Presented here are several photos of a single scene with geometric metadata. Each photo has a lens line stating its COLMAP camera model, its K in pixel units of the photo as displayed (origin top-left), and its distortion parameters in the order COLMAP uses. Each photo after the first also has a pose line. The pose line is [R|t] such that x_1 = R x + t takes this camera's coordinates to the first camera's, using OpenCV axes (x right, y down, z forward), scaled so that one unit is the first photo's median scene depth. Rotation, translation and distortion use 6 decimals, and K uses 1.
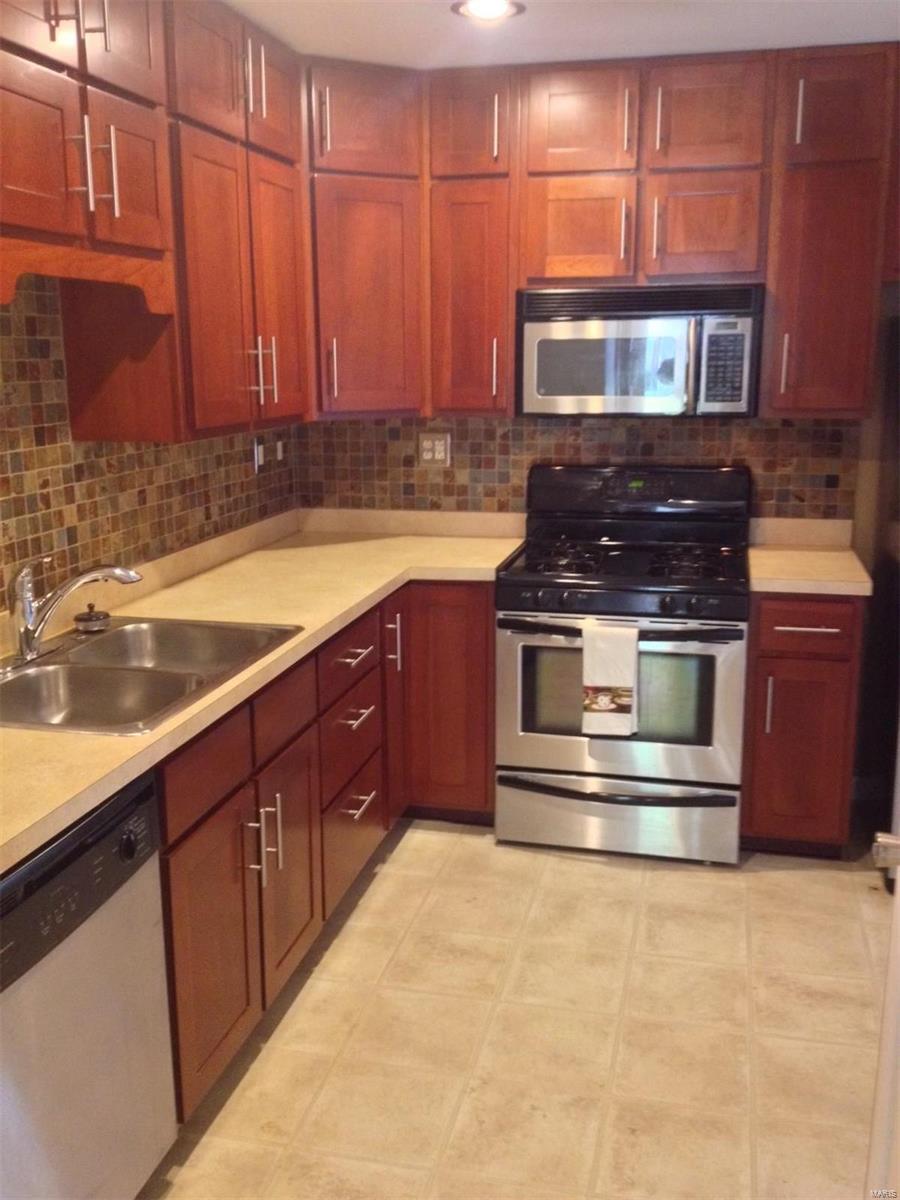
lens RADIAL K [[1148.6, 0, 441.5], [0, 1148.6, 604.0], [0, 0, 1]] dist [0.062618, 0.000000]
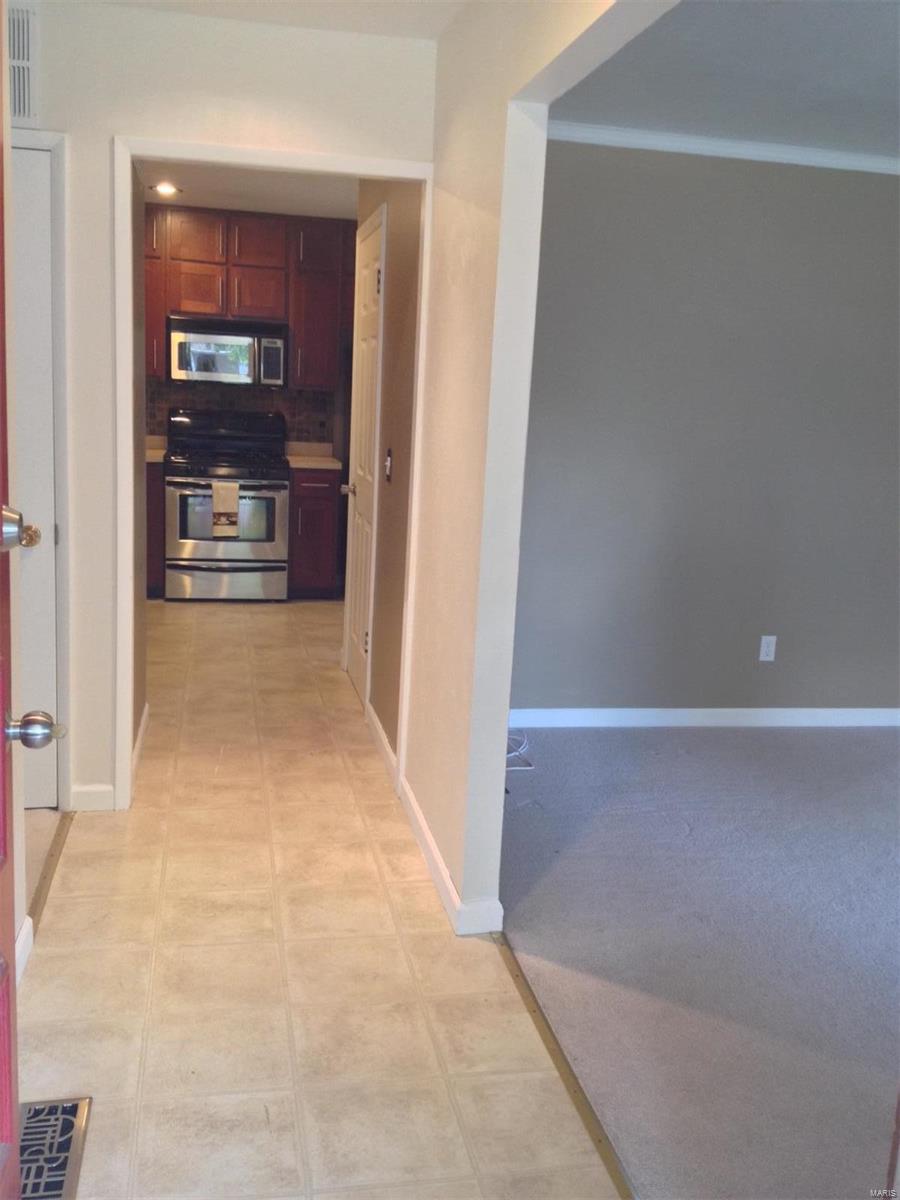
lens RADIAL K [[1148.6, 0, 449.8], [0, 1148.6, 601.2], [0, 0, 1]] dist [0.062618, 0.000000]
pose [[0.904683, -0.029902, 0.425035, -0.346770], [0.034849, 0.999385, -0.003867, 0.233797], [-0.424658, 0.018310, 0.905169, -0.966138]]
